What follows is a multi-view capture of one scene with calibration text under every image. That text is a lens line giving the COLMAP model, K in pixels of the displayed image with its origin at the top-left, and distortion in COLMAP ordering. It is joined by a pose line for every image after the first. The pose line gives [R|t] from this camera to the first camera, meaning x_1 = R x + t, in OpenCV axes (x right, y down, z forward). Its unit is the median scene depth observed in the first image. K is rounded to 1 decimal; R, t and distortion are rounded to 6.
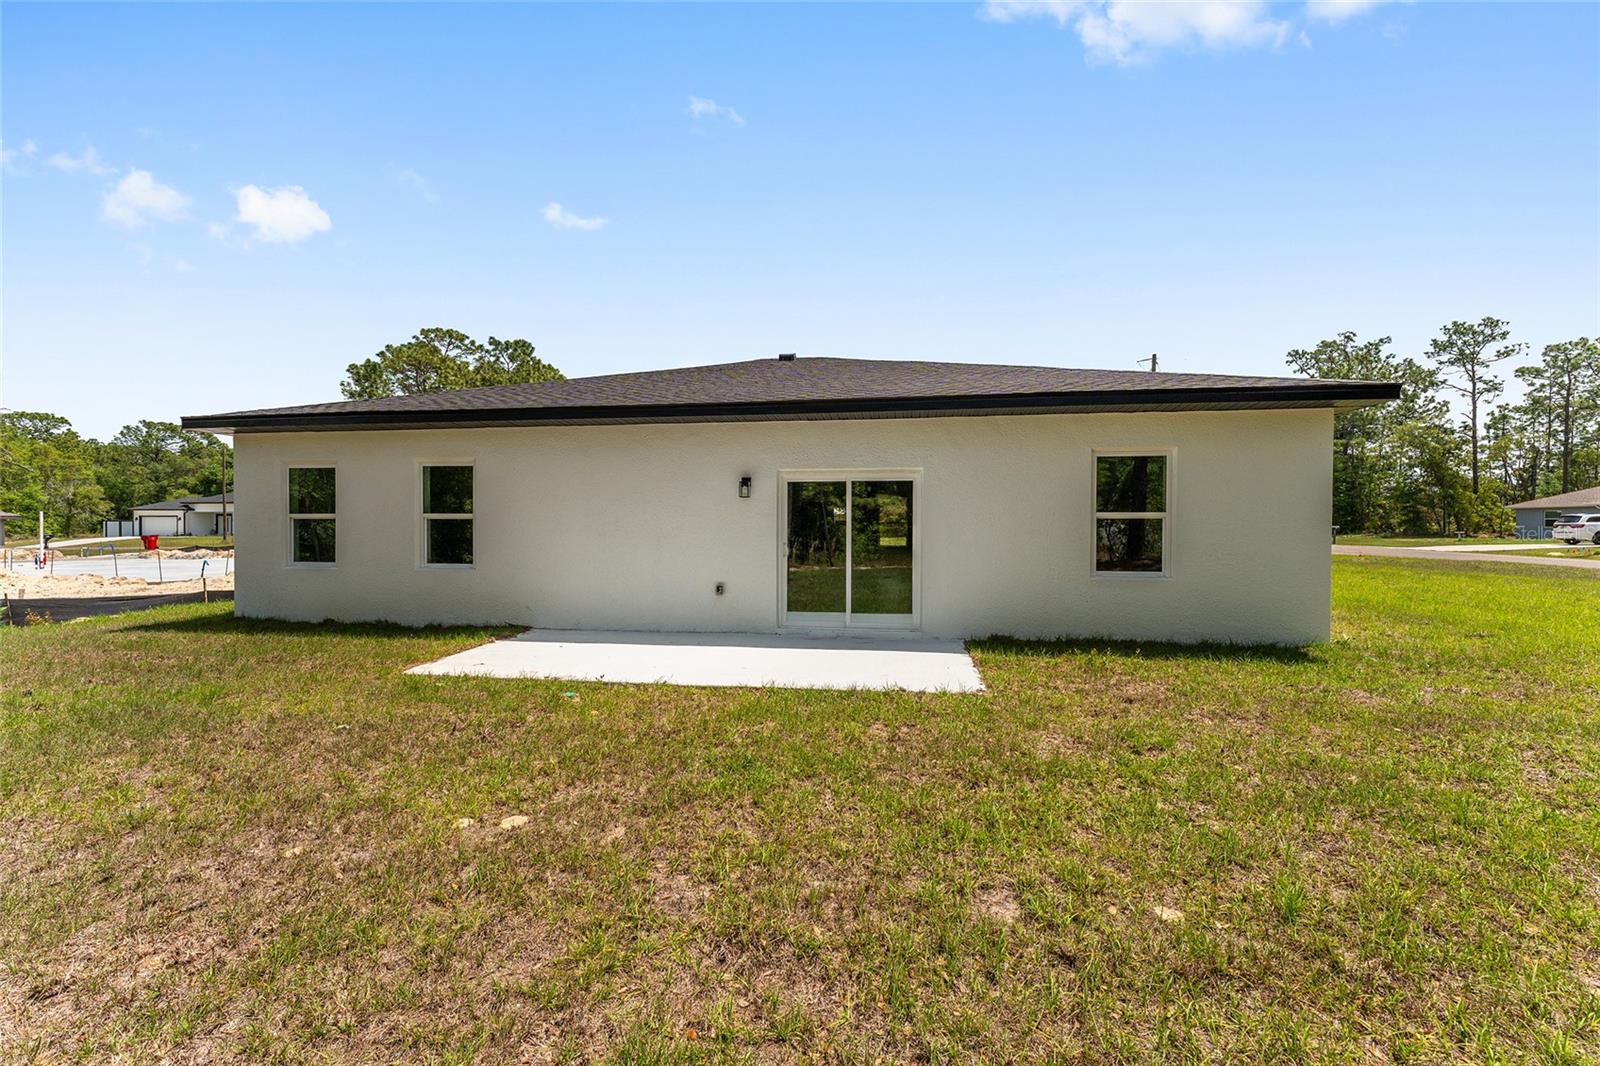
lens RADIAL K [[646.5, 0, 789.7], [0, 646.5, 540.9], [0, 0, 1]] dist [-0.000586, 0.000100]
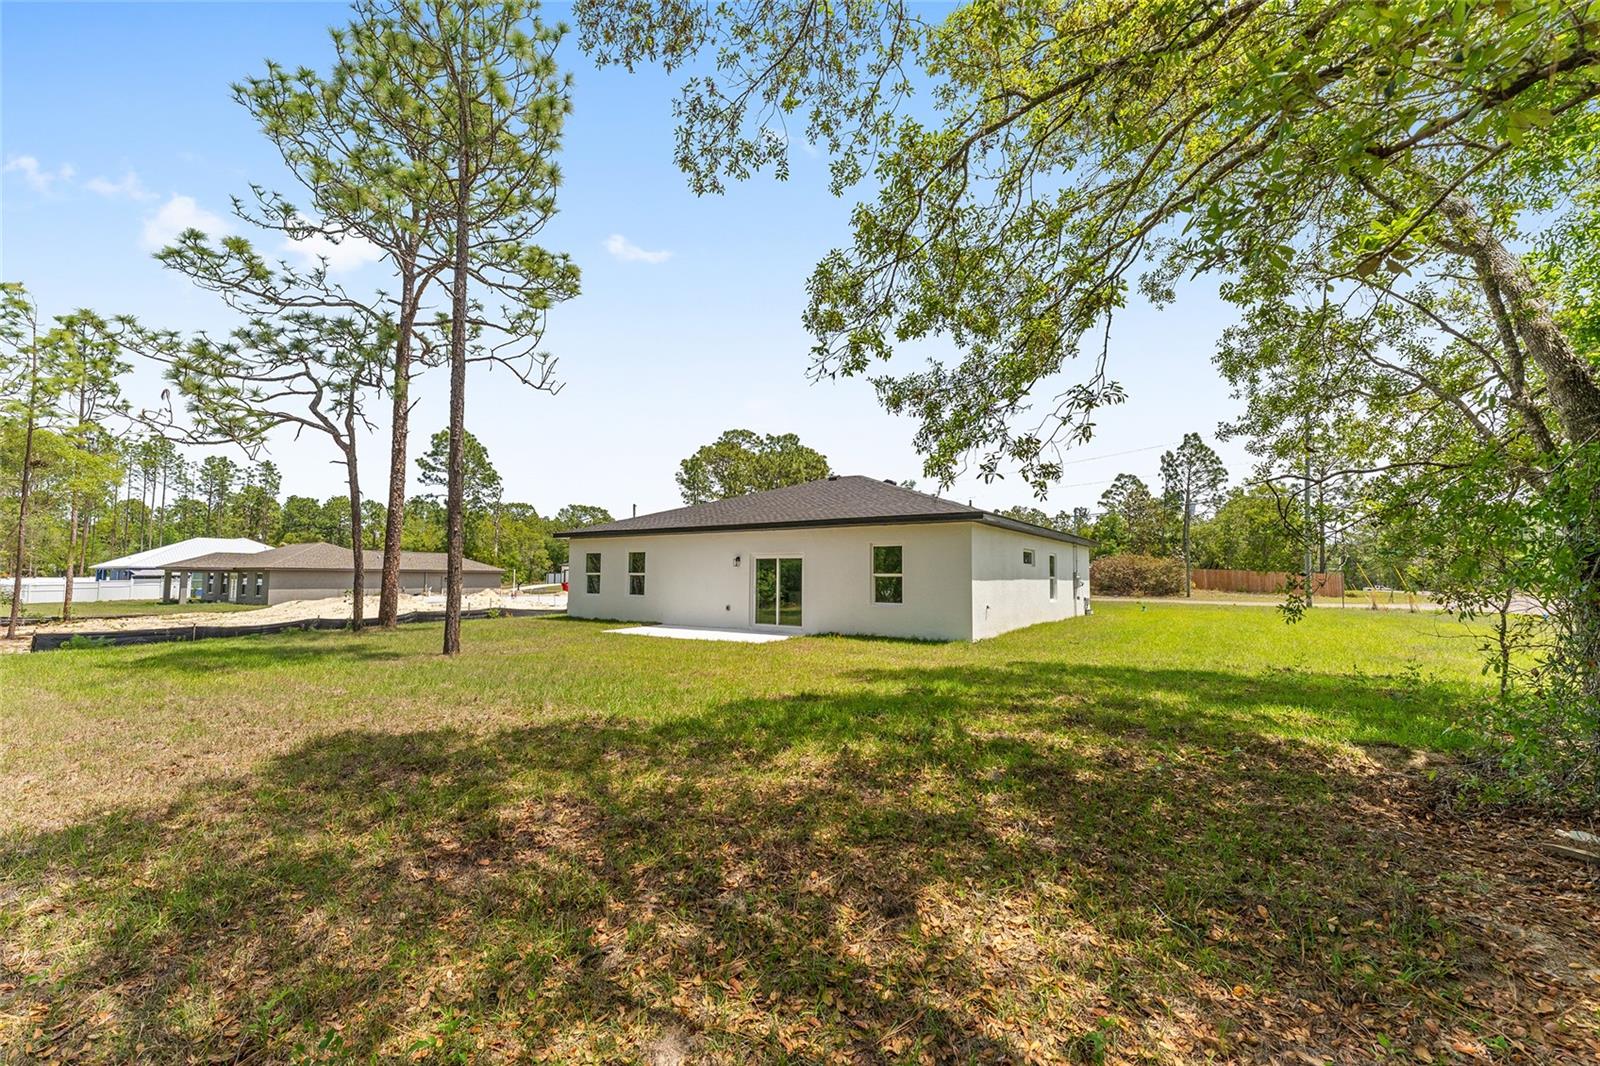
lens RADIAL K [[646.5, 0, 789.7], [0, 646.5, 540.9], [0, 0, 1]] dist [-0.000586, 0.000100]
pose [[0.895279, -0.018628, -0.445117, 0.155184], [-0.018324, 0.996740, -0.078570, 0.002324], [0.445129, 0.078498, 0.892019, -0.128991]]
